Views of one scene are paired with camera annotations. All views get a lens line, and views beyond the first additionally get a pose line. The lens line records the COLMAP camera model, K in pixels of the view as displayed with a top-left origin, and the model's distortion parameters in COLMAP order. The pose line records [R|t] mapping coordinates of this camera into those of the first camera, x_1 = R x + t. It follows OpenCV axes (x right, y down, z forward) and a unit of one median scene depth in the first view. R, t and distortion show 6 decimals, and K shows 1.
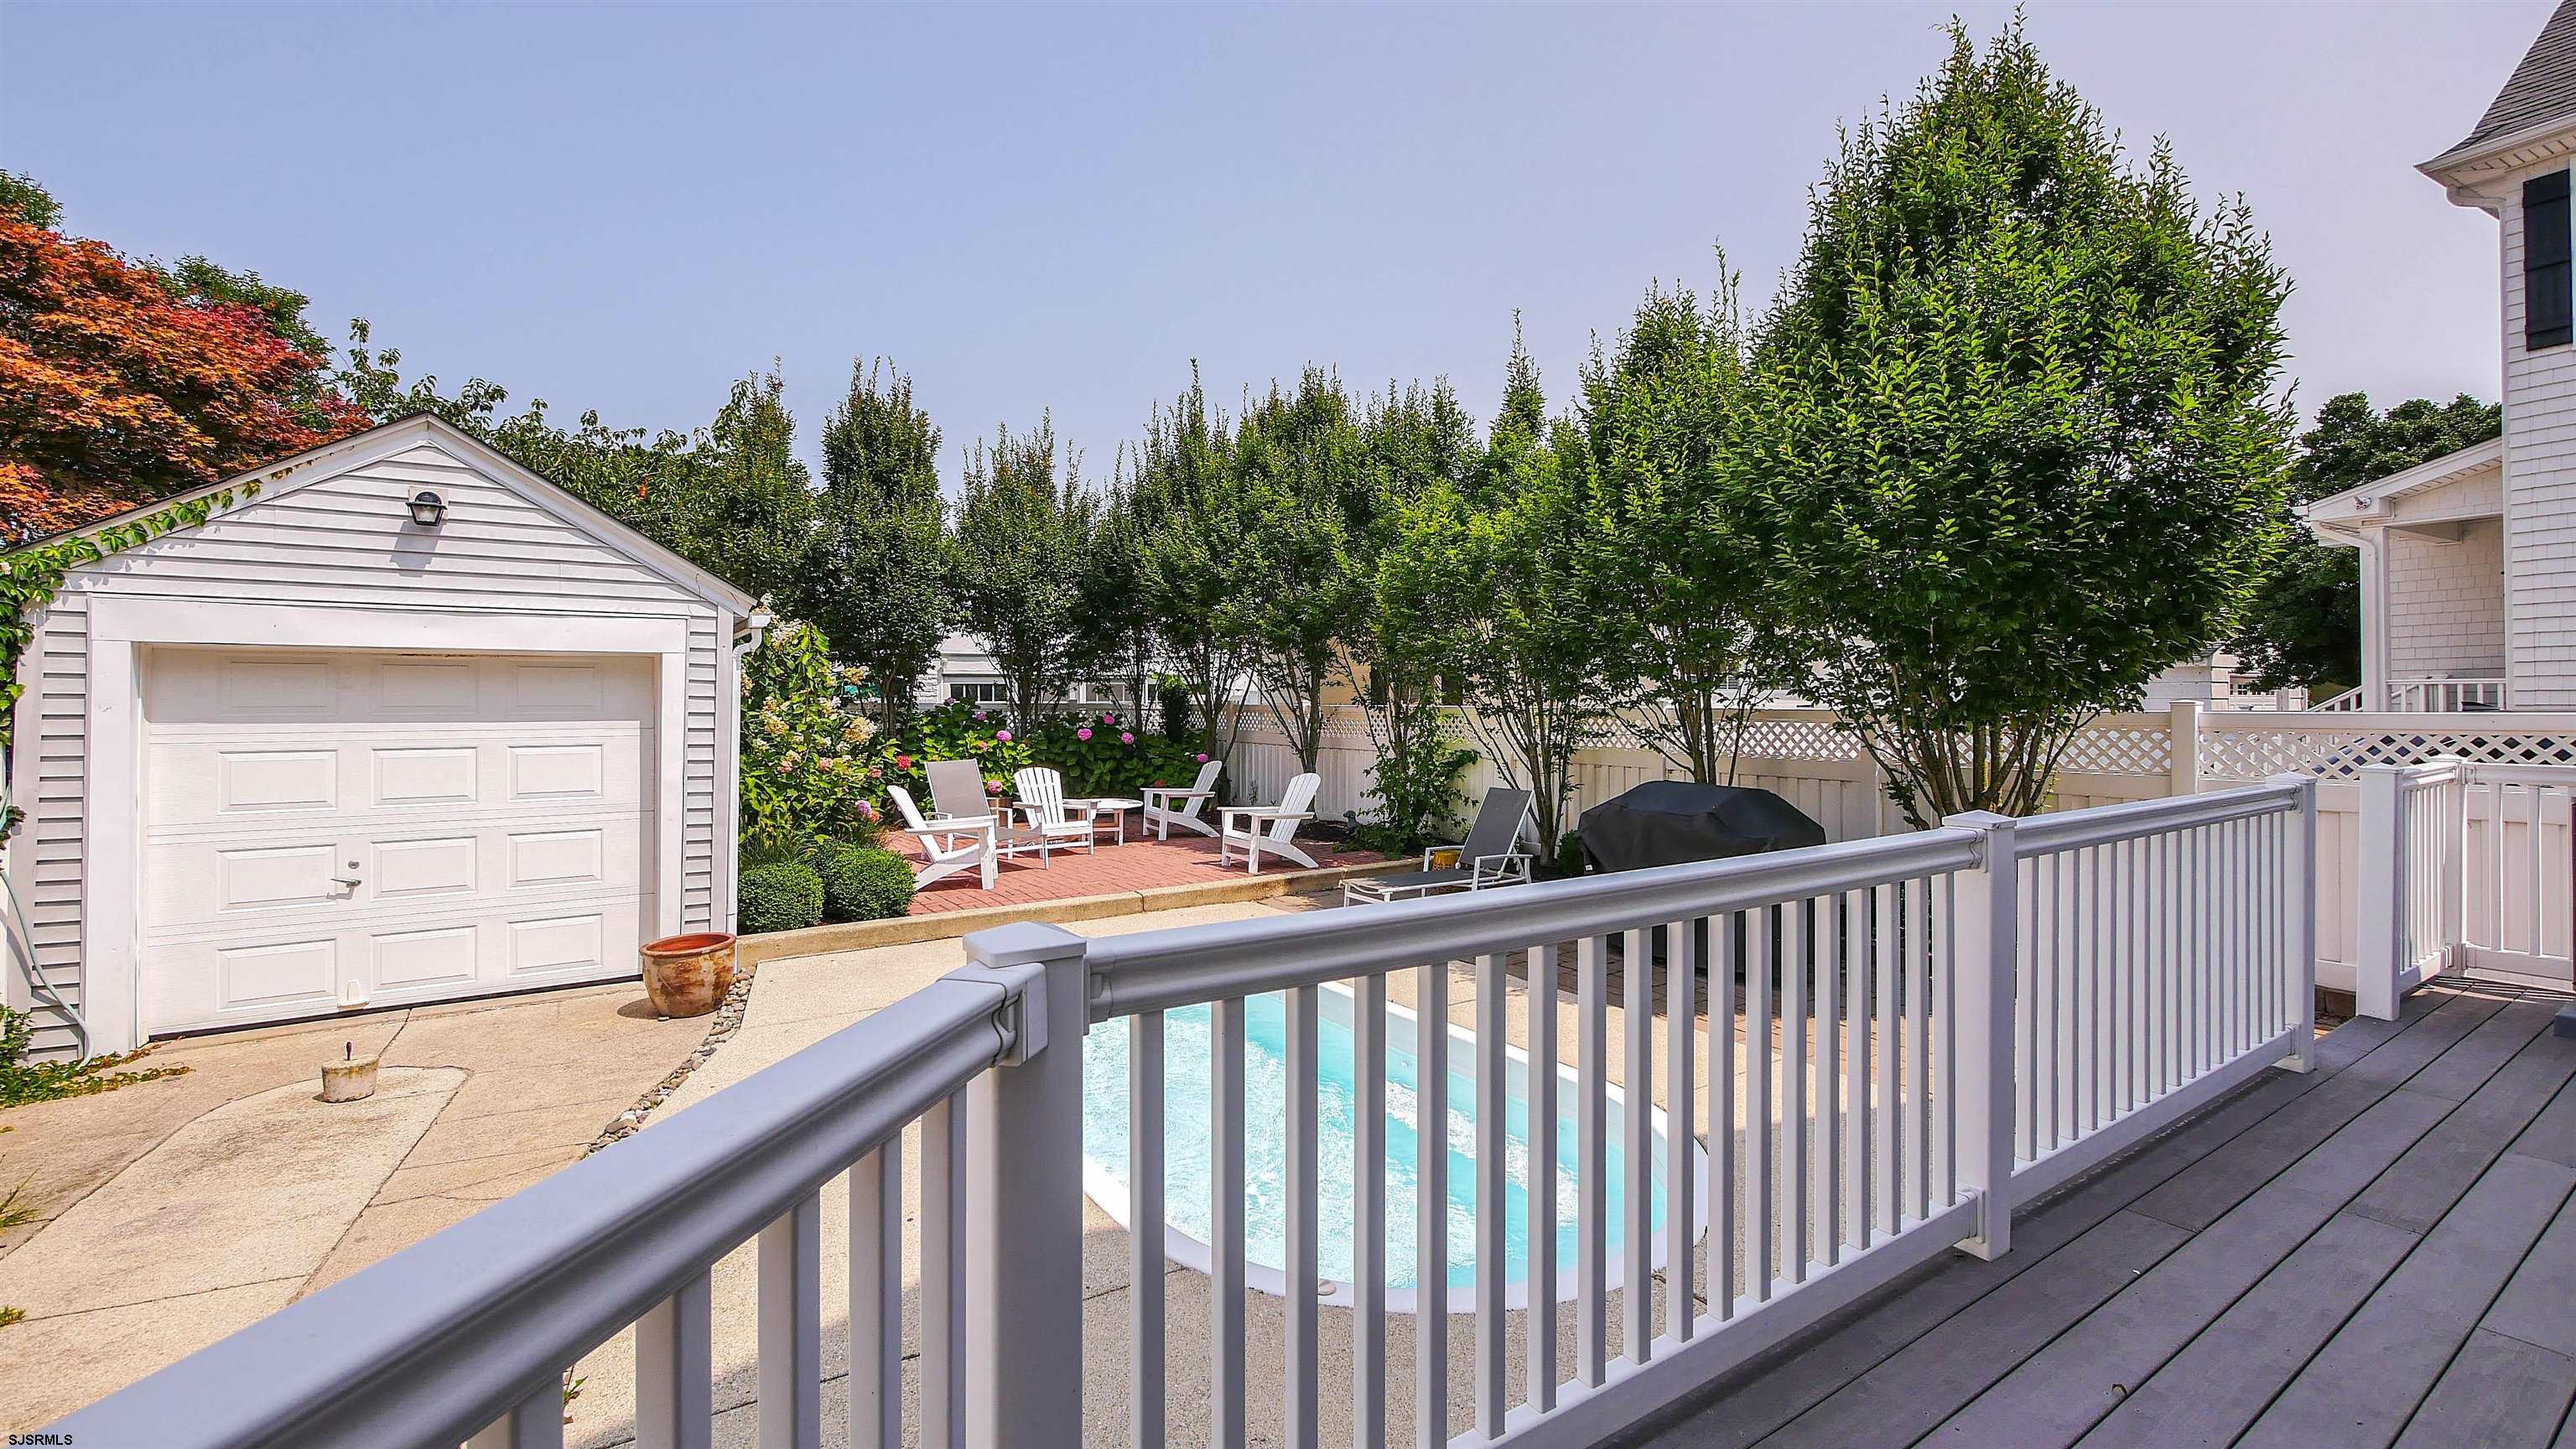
lens RADIAL K [[1057.8, 0, 1283.9], [0, 1057.8, 701.5], [0, 0, 1]] dist [-0.004204, -0.000065]
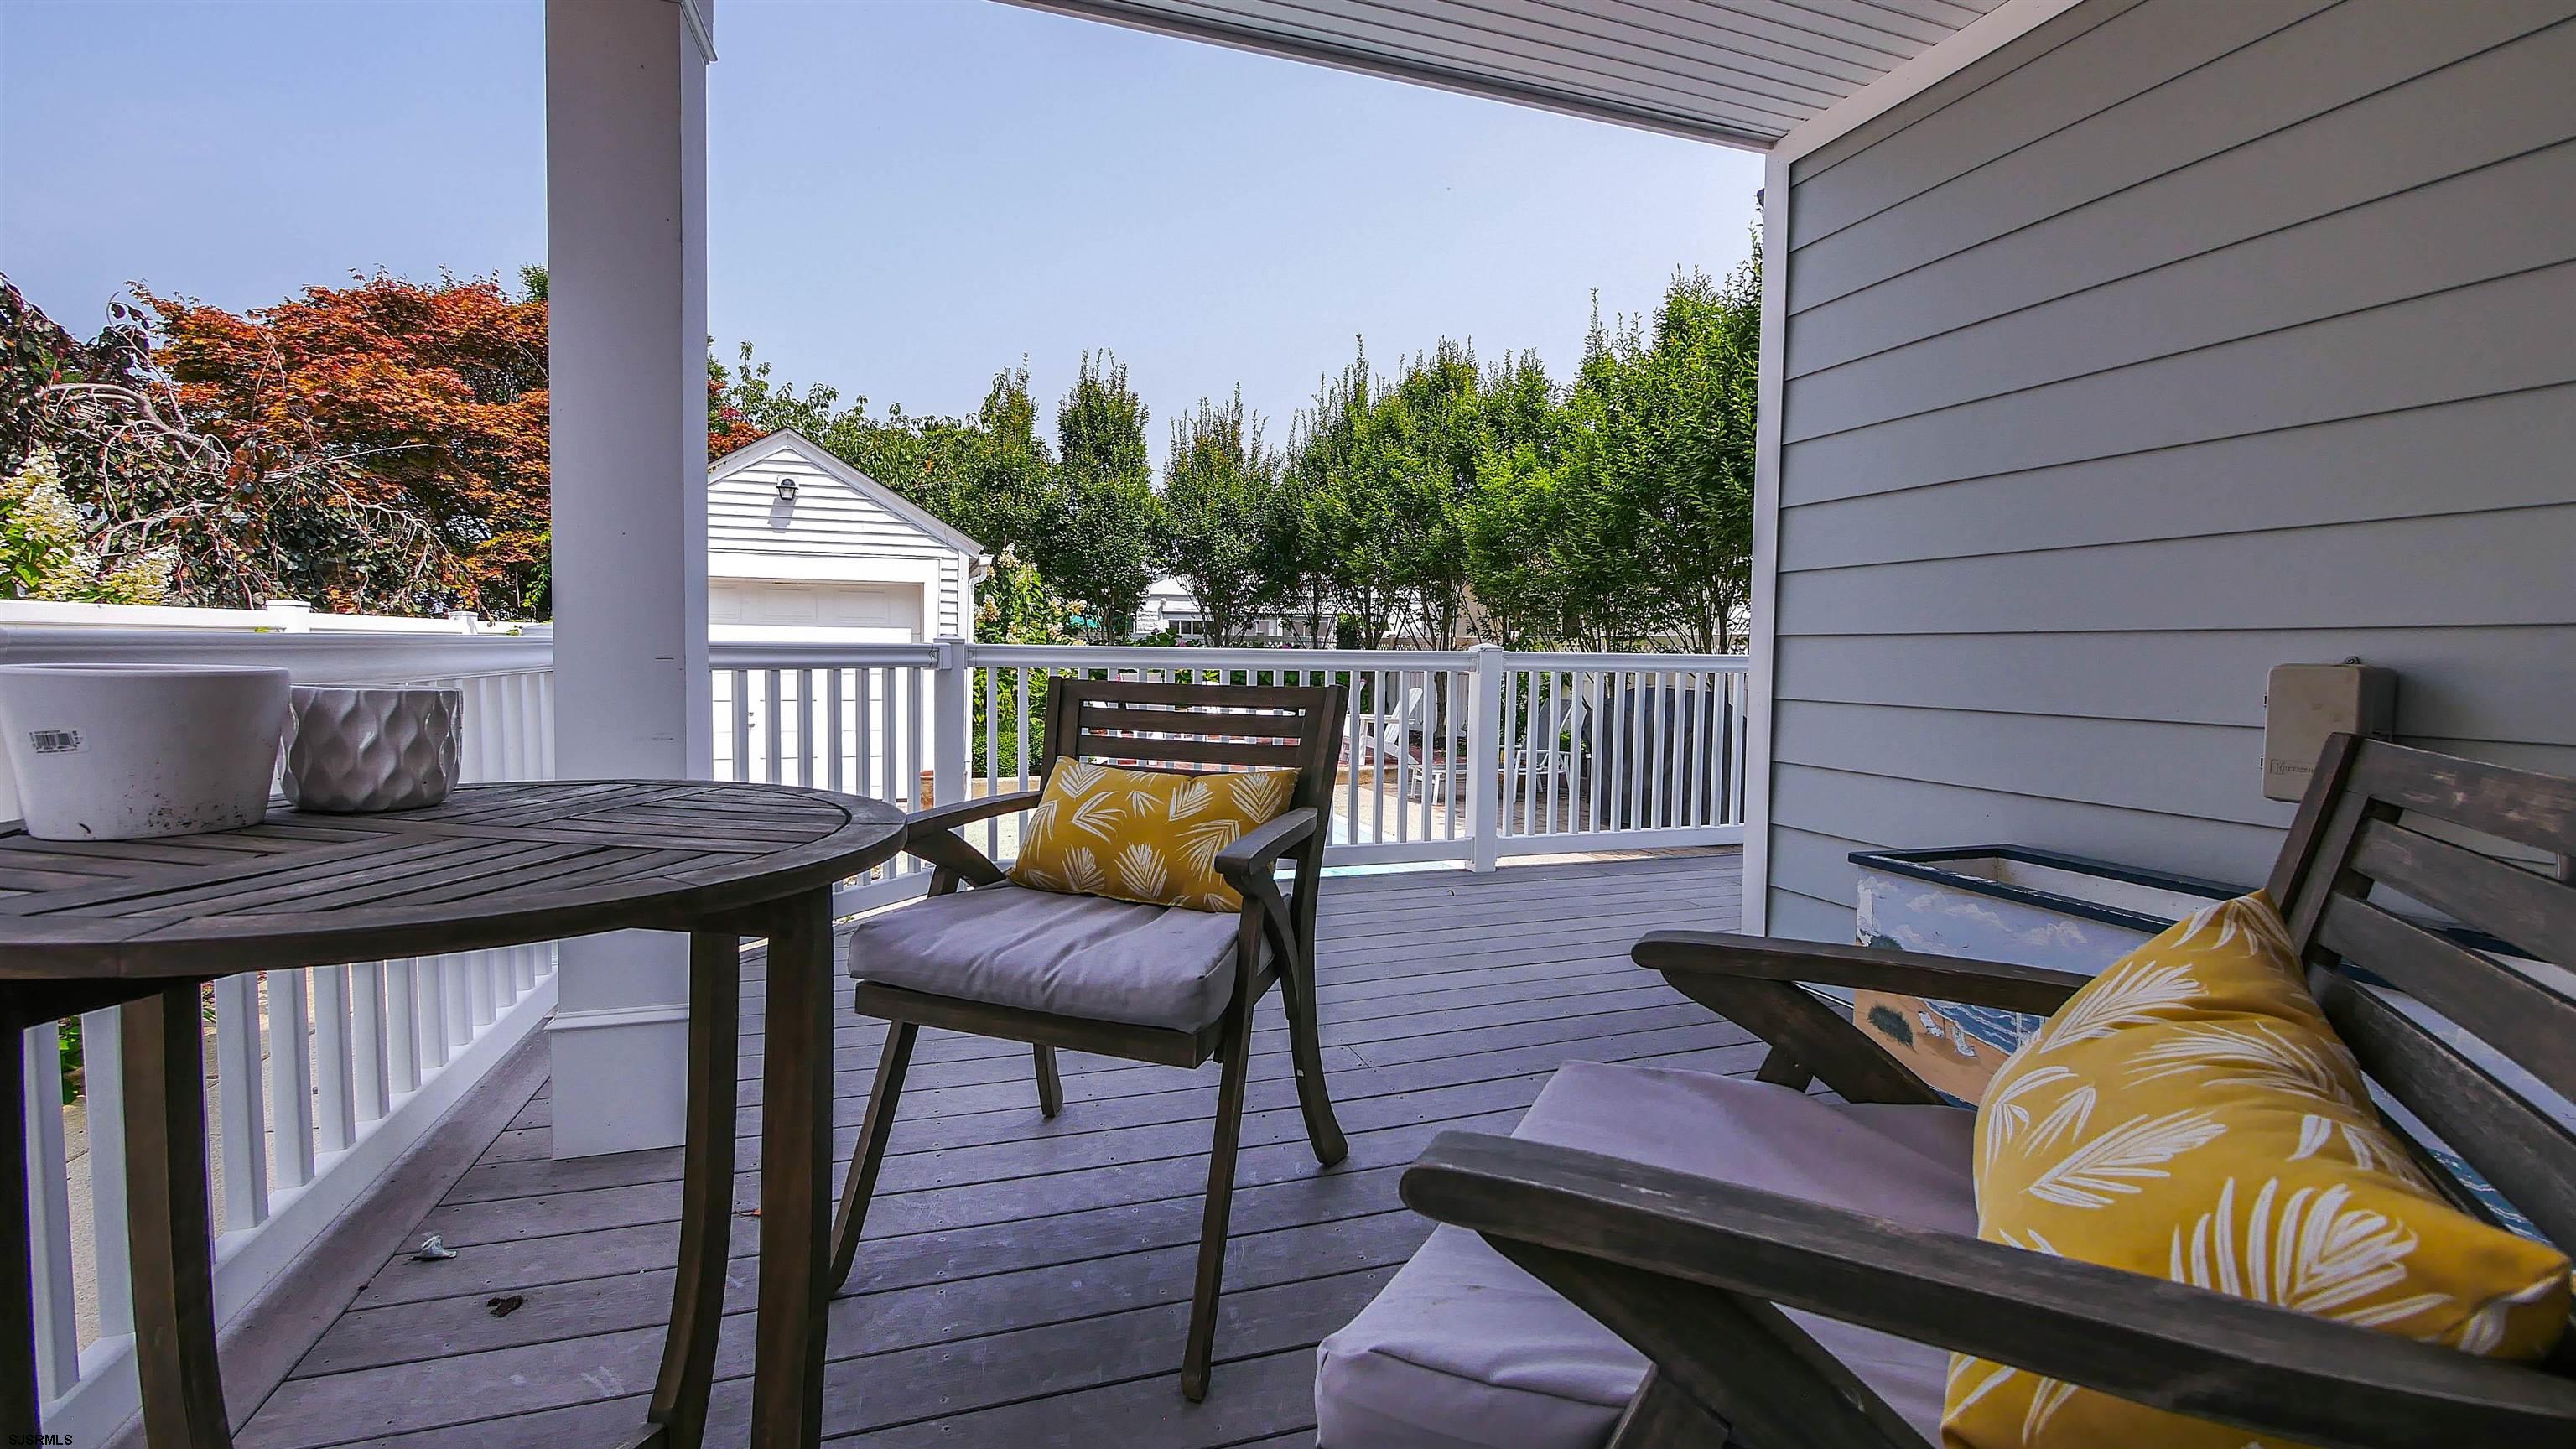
lens RADIAL K [[1075.0, 0, 1288.5], [0, 1075.0, 709.5], [0, 0, 1]] dist [0.001066, 0.000185]
pose [[0.969276, 0.026938, -0.244498, 0.193422], [-0.014260, 0.998467, 0.053474, 0.030062], [0.245564, -0.048345, 0.968174, -0.238077]]
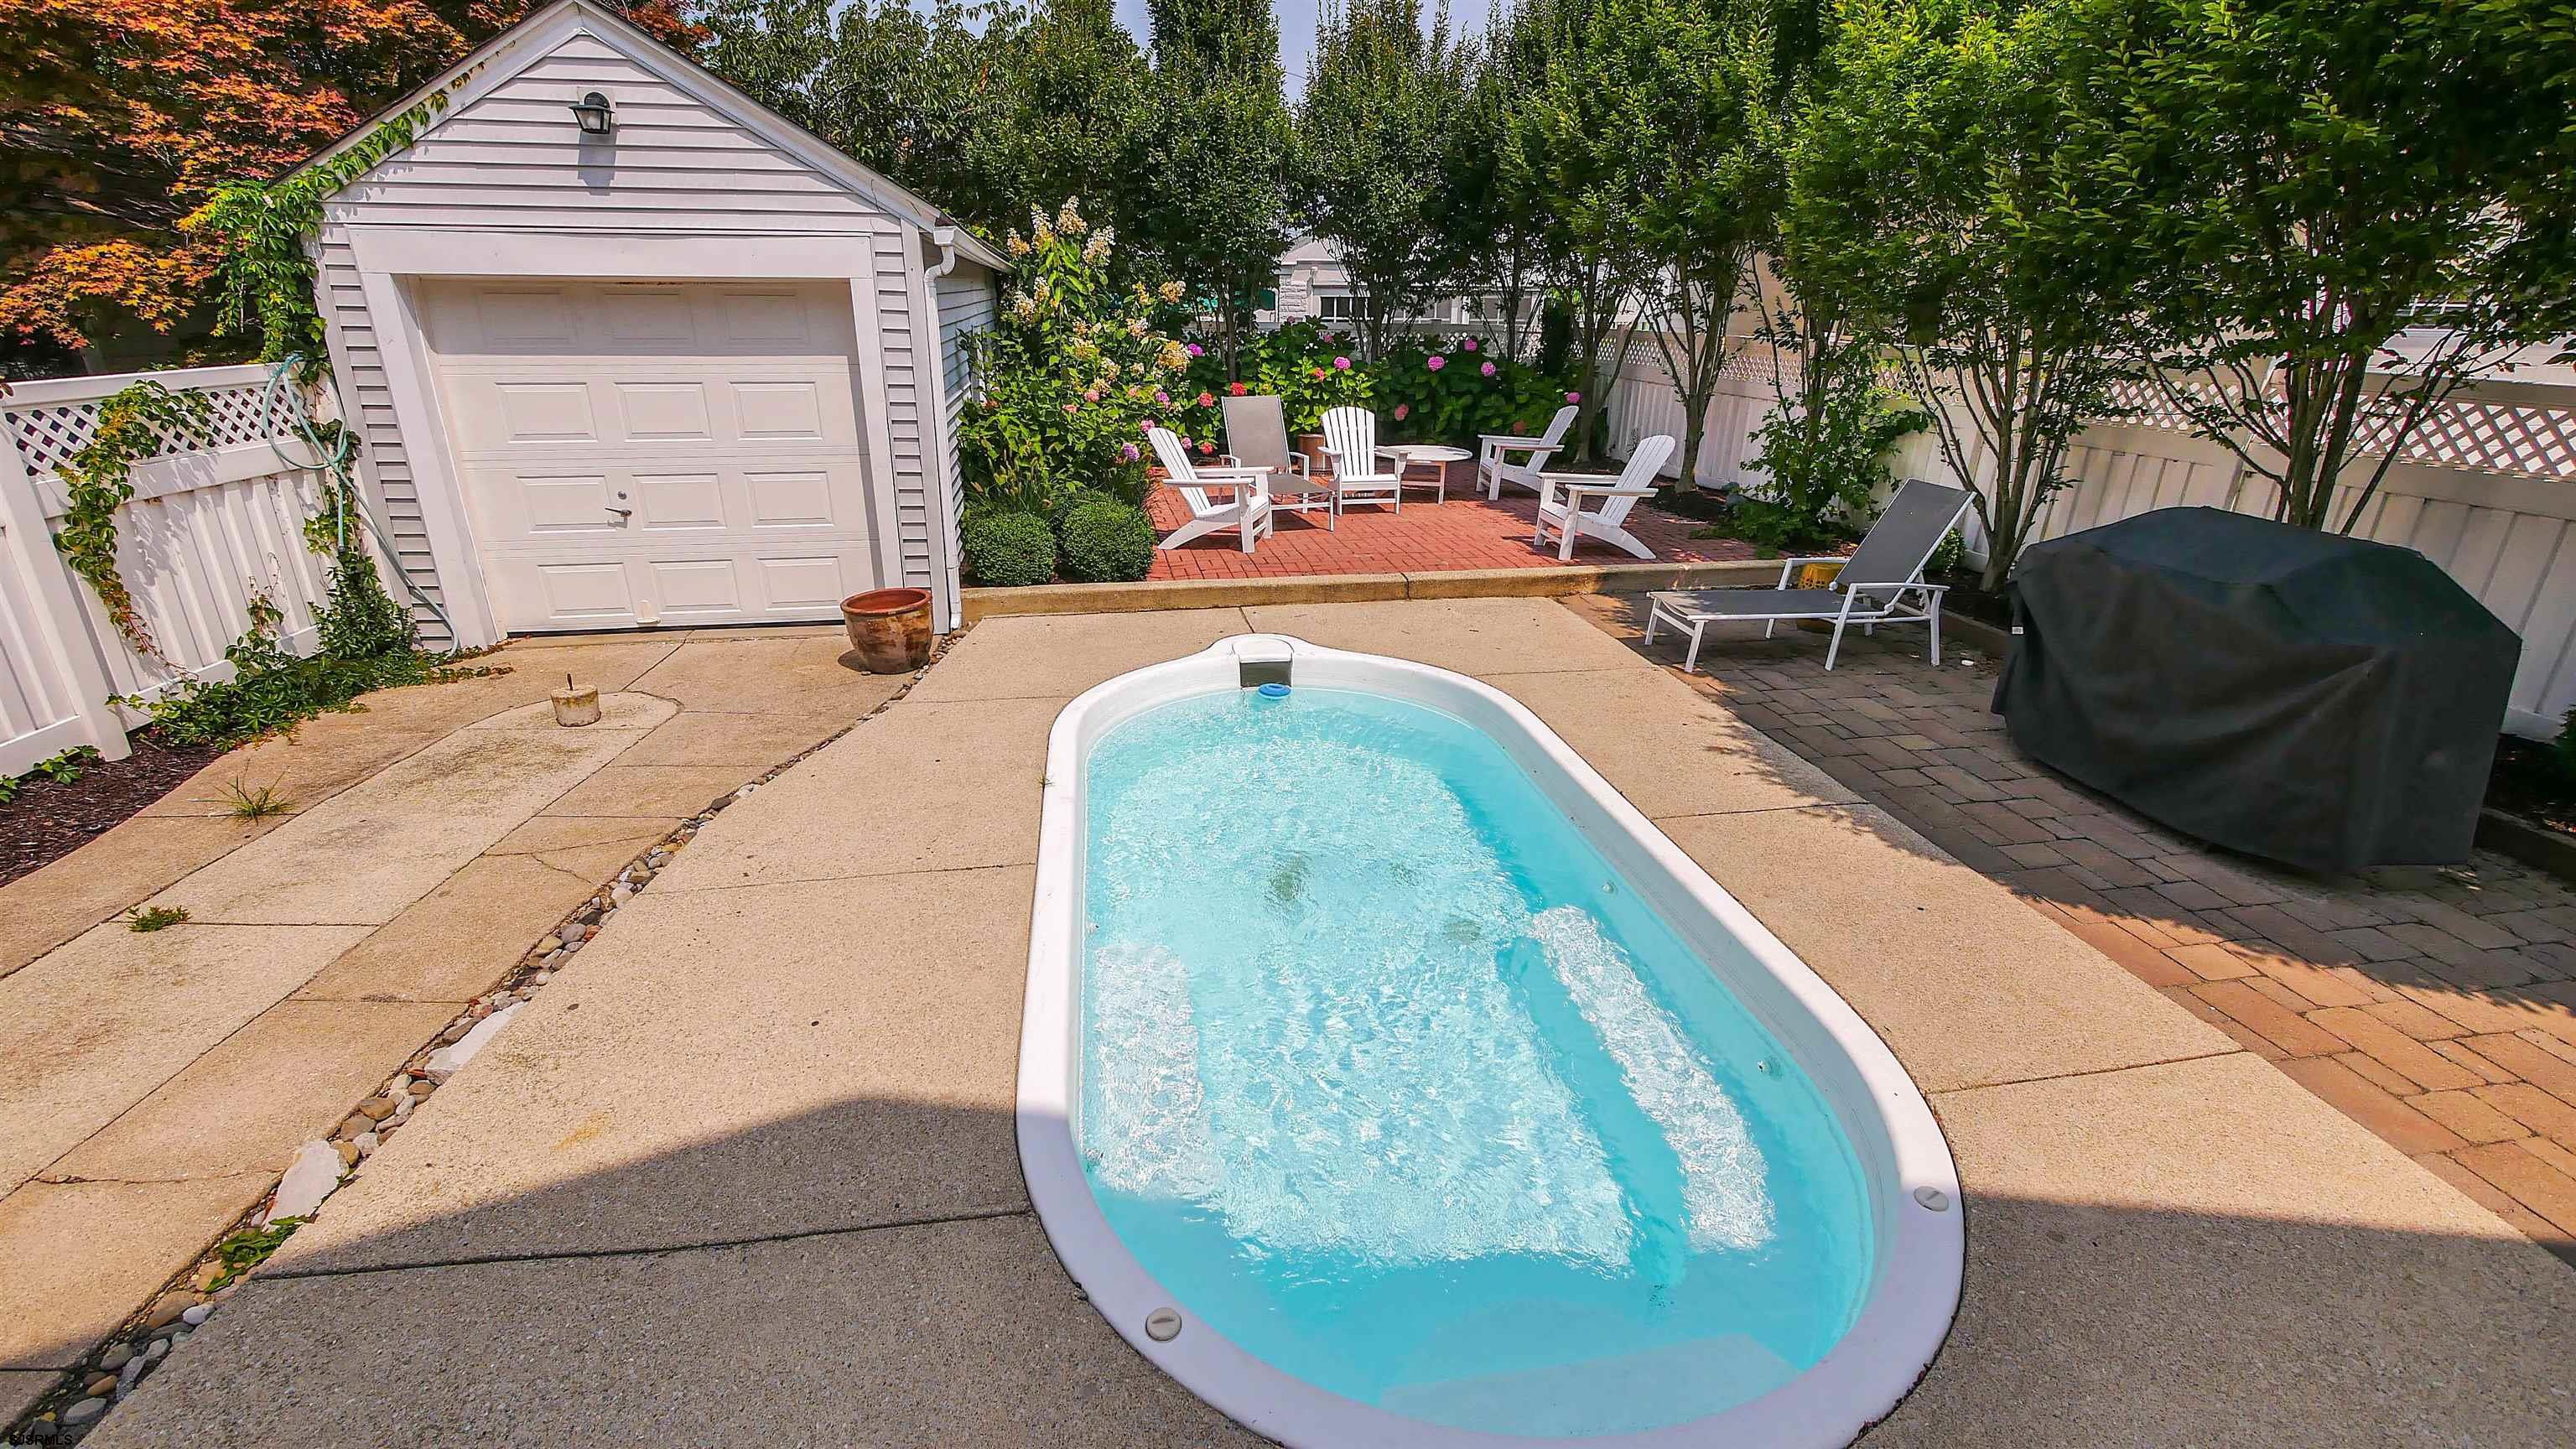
lens RADIAL K [[1041.8, 0, 1286.2], [0, 1041.8, 697.3], [0, 0, 1]] dist [-0.005204, 0.000348]
pose [[0.909898, 0.155903, -0.384421, 0.099444], [-0.010260, 0.934866, 0.354853, -0.020795], [0.414704, -0.318936, 0.852232, 0.191927]]
